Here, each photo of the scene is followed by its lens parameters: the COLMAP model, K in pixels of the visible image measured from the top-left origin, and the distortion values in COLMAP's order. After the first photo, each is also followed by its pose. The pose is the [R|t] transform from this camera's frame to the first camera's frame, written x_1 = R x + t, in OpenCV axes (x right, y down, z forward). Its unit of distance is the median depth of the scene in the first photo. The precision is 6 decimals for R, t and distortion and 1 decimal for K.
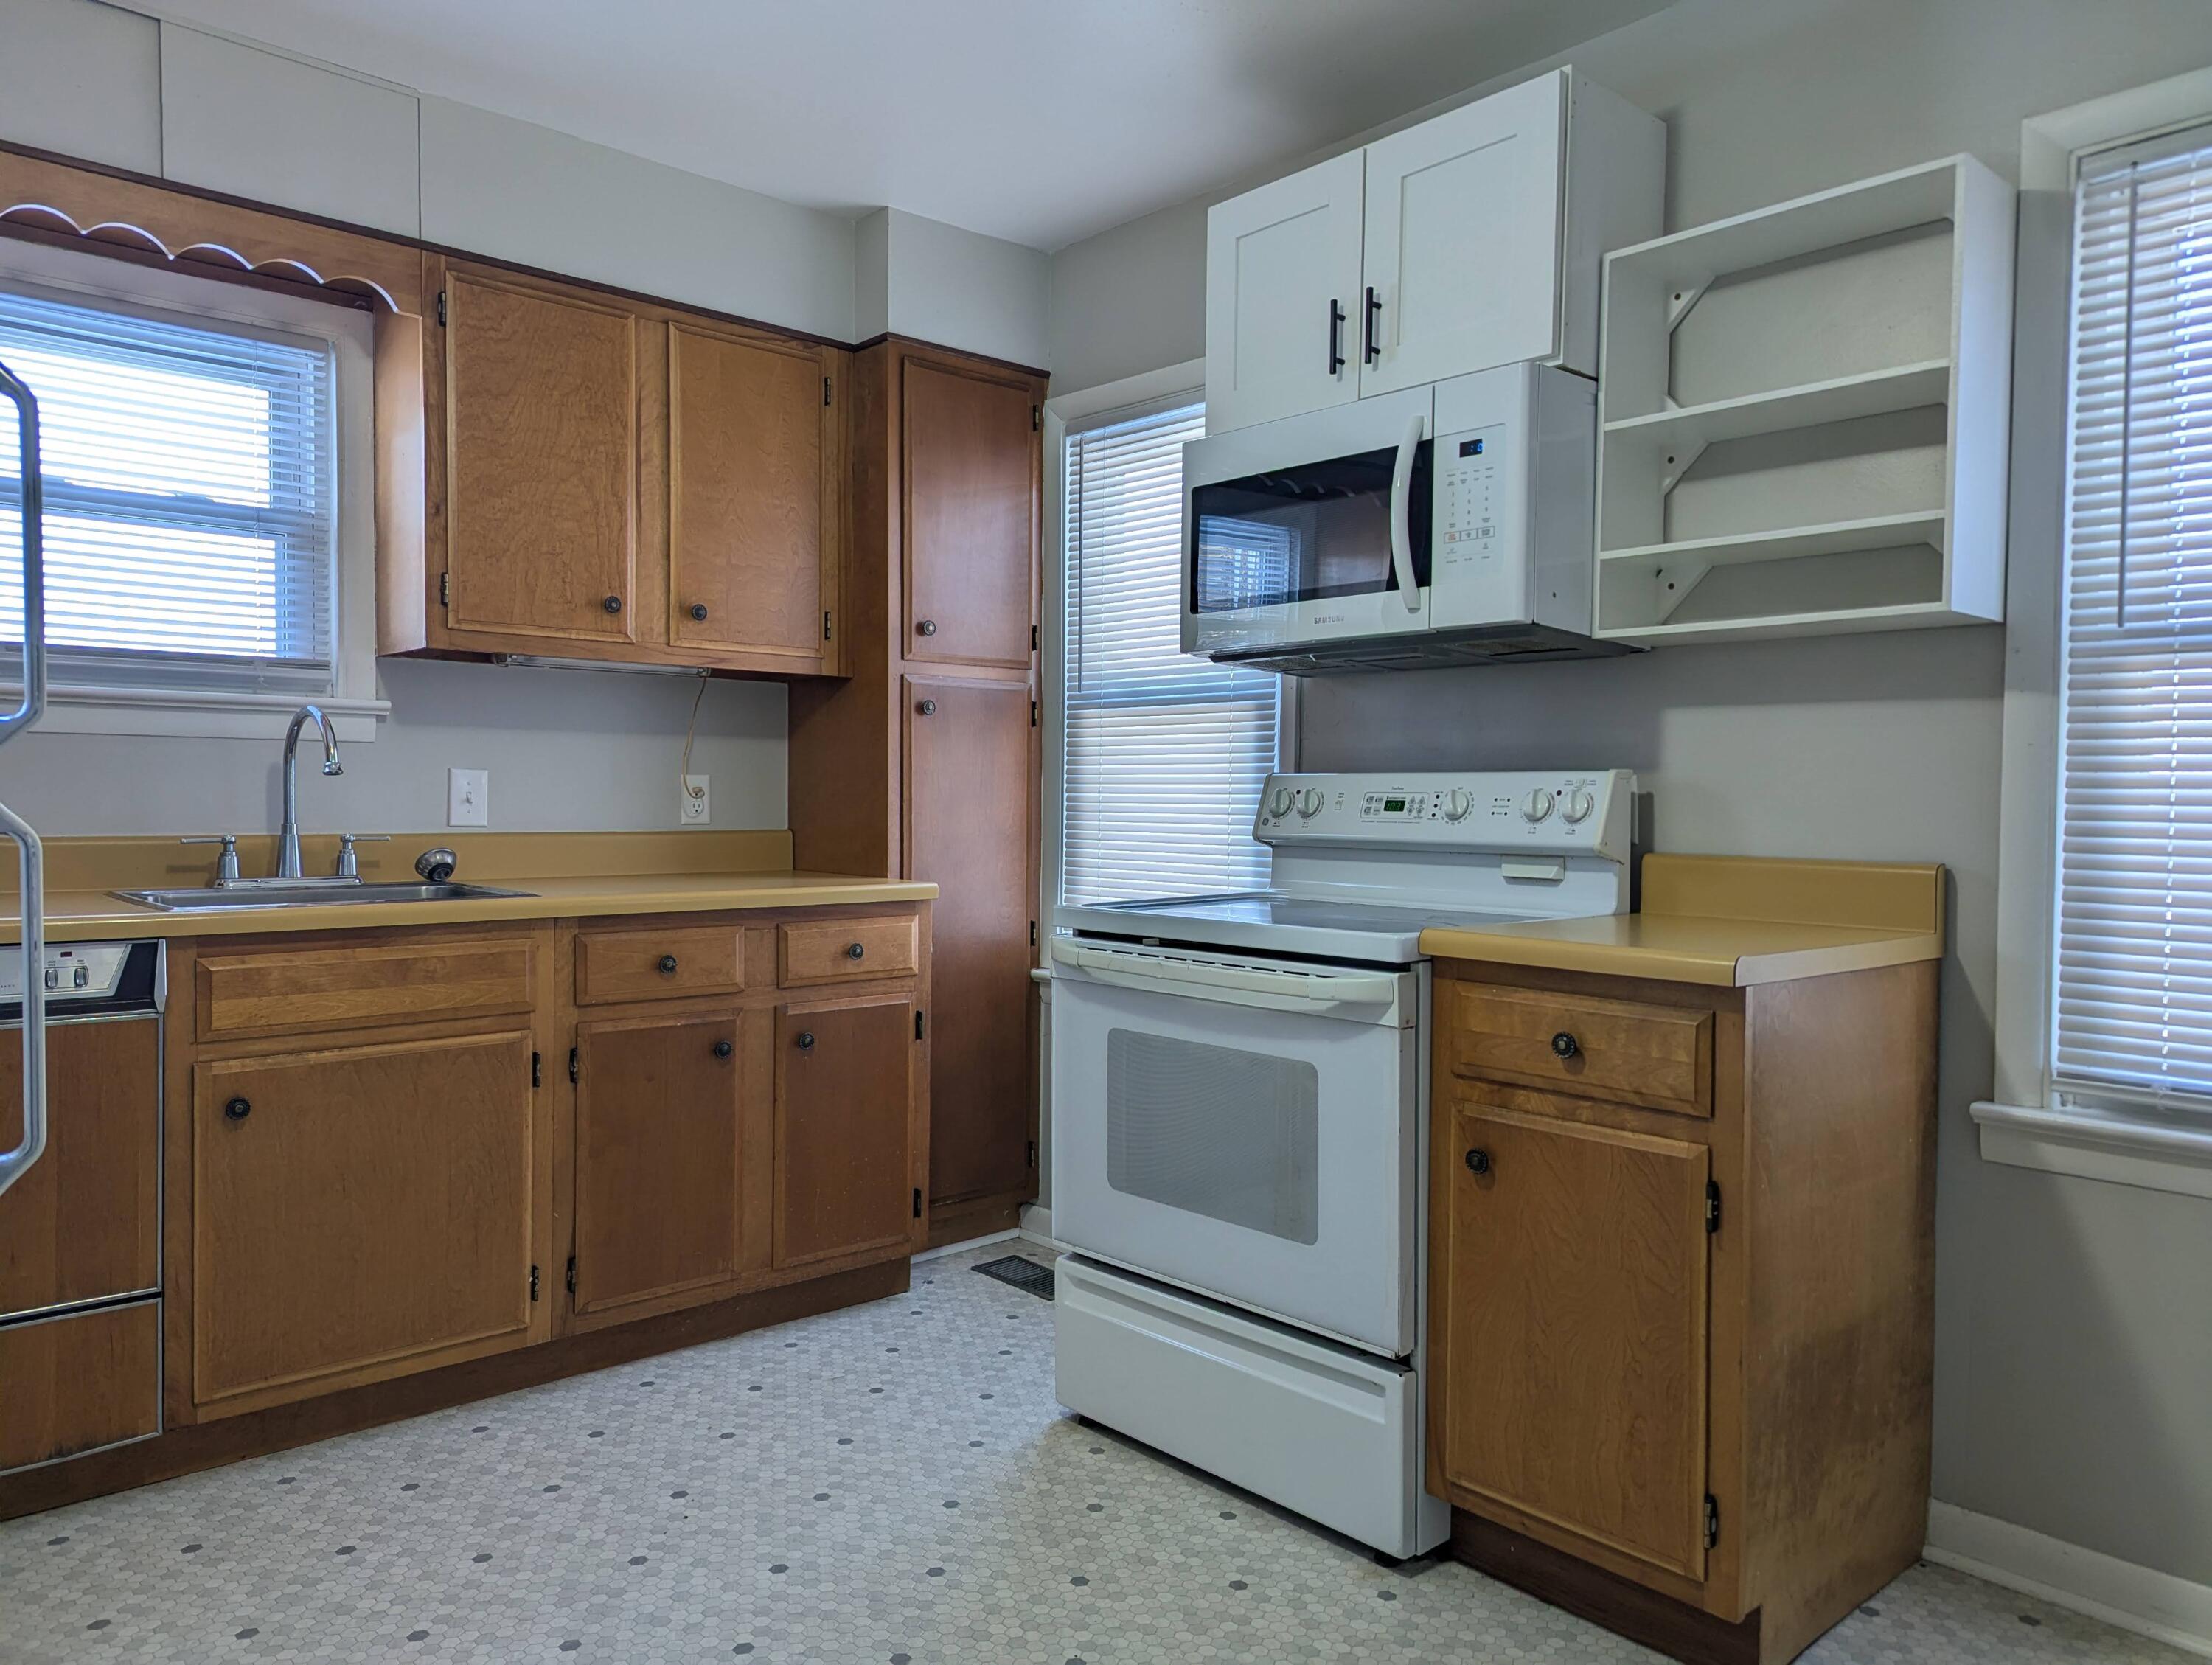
lens RADIAL K [[1563.7, 0, 1106.0], [0, 1563.7, 832.5], [0, 0, 1]] dist [0.061211, -0.058617]
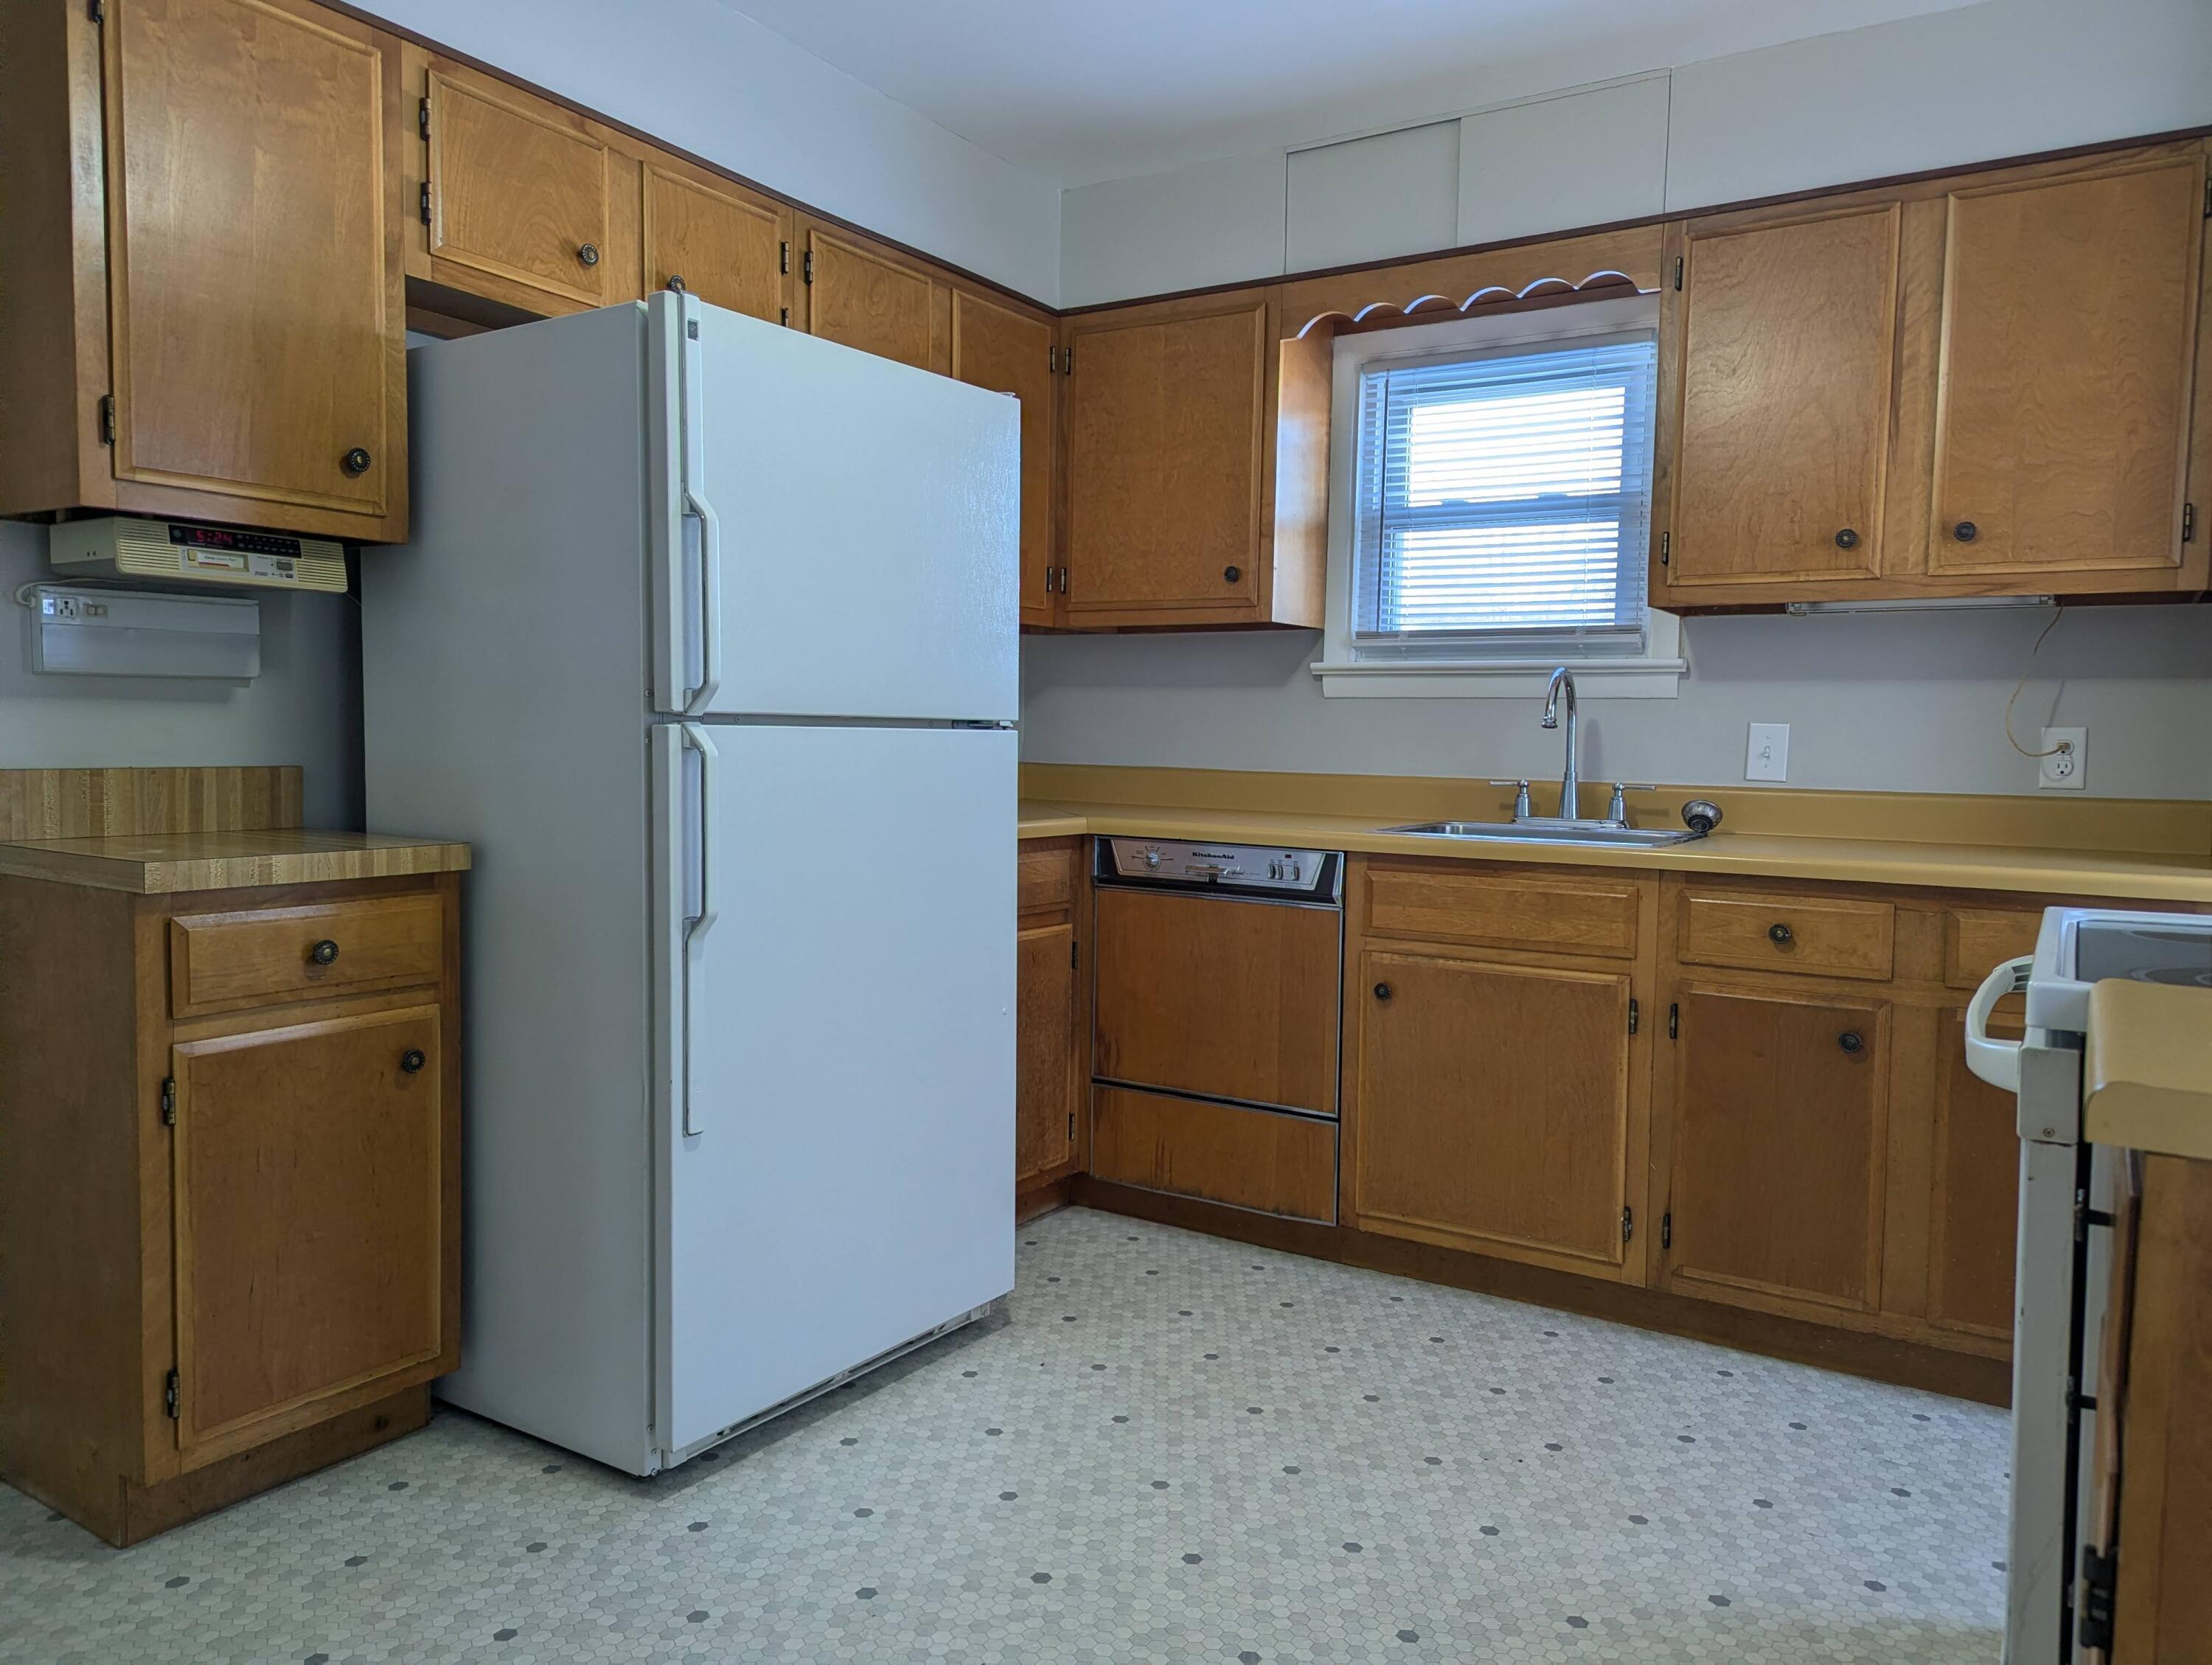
lens RADIAL K [[1563.7, 0, 1106.0], [0, 1563.7, 832.5], [0, 0, 1]] dist [0.061211, -0.058617]
pose [[0.262863, 0.056399, -0.963183, 0.508939], [-0.039132, 0.998092, 0.047764, -0.003185], [0.964039, 0.025135, 0.264569, 0.391595]]
